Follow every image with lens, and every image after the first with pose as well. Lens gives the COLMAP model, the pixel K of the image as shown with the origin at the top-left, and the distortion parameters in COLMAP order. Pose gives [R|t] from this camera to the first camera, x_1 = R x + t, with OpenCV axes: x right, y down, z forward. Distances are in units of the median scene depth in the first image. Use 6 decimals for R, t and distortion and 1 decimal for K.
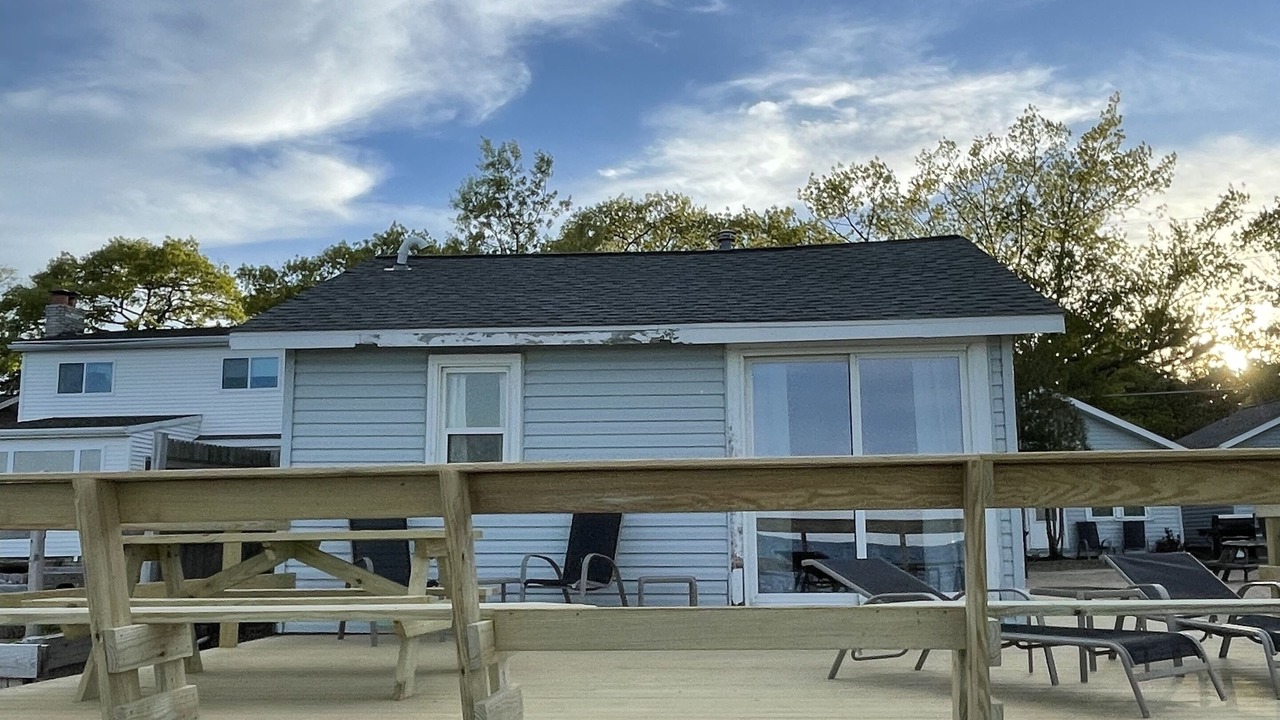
lens RADIAL K [[1119.4, 0, 634.3], [0, 1119.4, 362.8], [0, 0, 1]] dist [-0.003318, -0.010496]
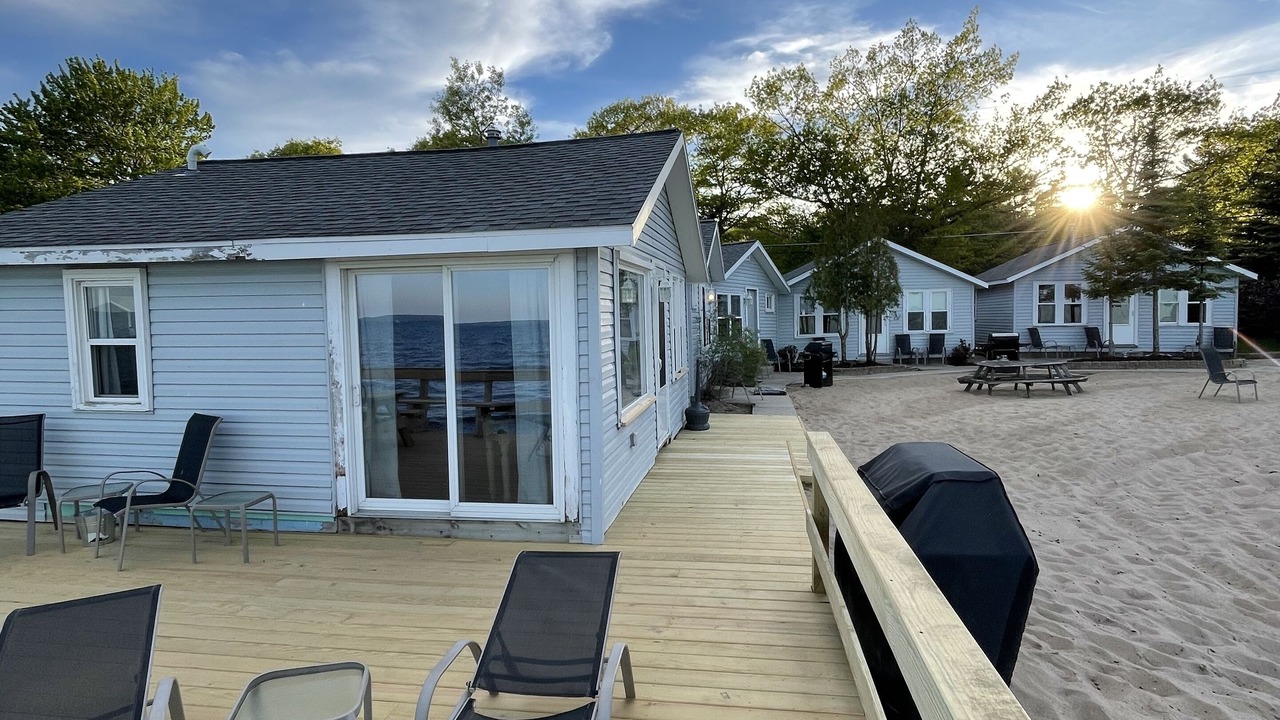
lens RADIAL K [[678.3, 0, 640.0], [0, 678.3, 360.0], [0, 0, 1]] dist [-0.002369, -0.010933]
pose [[0.997385, -0.002167, -0.072237, 0.086376], [0.017893, 0.975836, 0.217769, -0.011252], [0.070020, -0.218493, 0.973323, 0.089505]]
